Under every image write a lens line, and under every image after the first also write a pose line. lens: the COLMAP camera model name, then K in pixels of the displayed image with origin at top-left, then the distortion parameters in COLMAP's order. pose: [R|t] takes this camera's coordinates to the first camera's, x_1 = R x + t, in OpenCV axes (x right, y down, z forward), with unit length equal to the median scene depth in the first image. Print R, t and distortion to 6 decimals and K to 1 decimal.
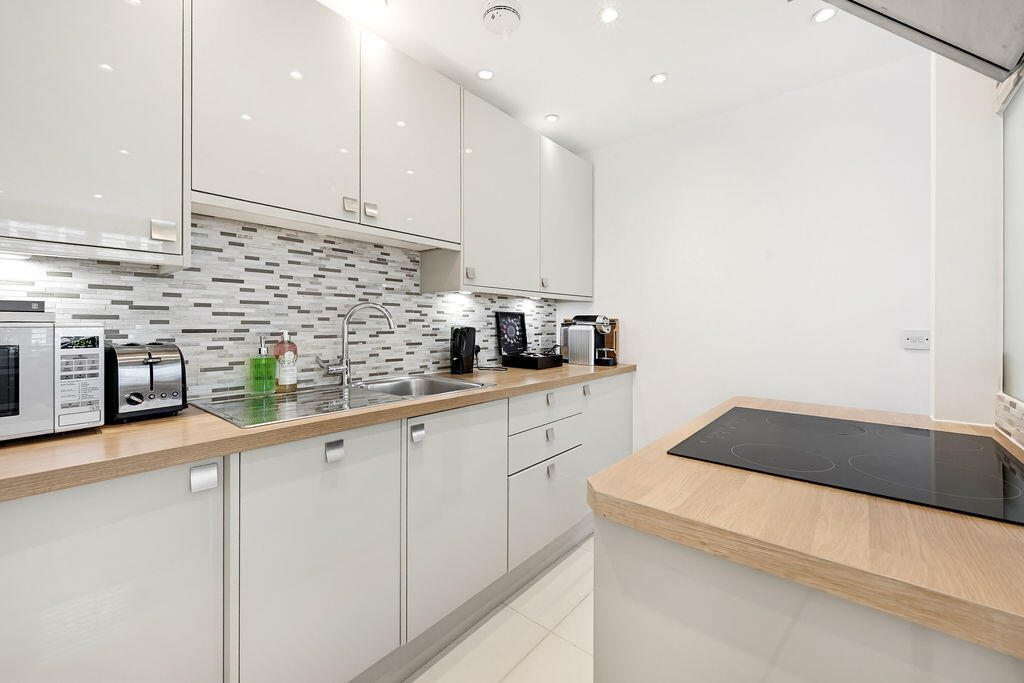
lens RADIAL K [[430.3, 0, 524.9], [0, 430.3, 319.3], [0, 0, 1]] dist [-0.000829, -0.000060]
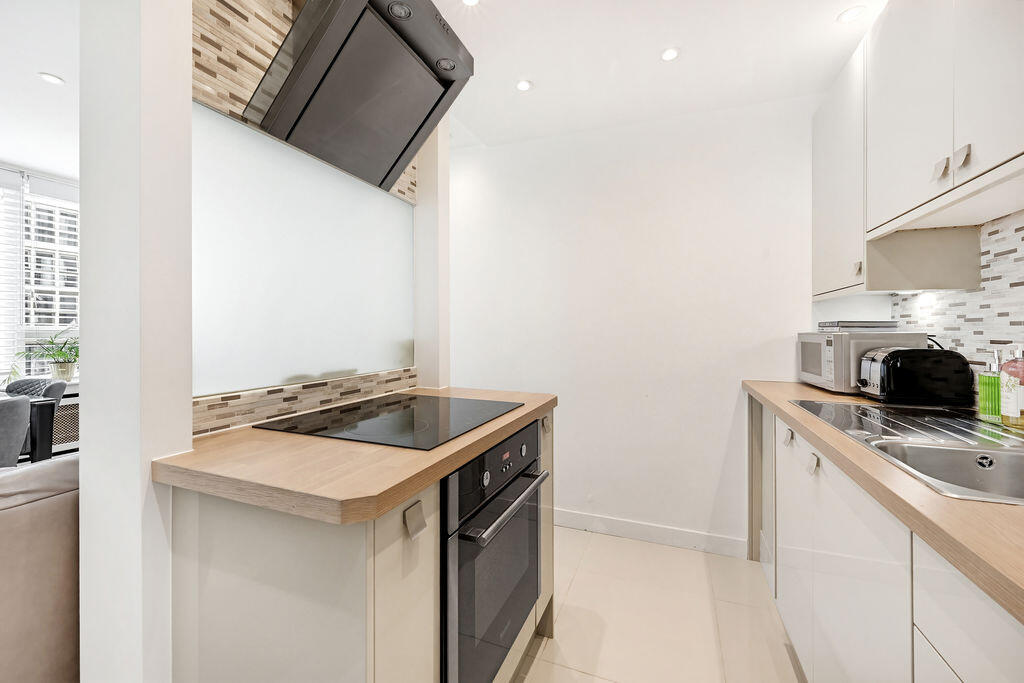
lens RADIAL K [[412.9, 0, 518.2], [0, 412.9, 335.3], [0, 0, 1]] dist [-0.002320, -0.000134]
pose [[-0.955900, -0.007058, -0.293608, 0.381823], [-0.008569, 0.999956, 0.003860, 0.012928], [0.293568, 0.006206, -0.955918, 1.155507]]
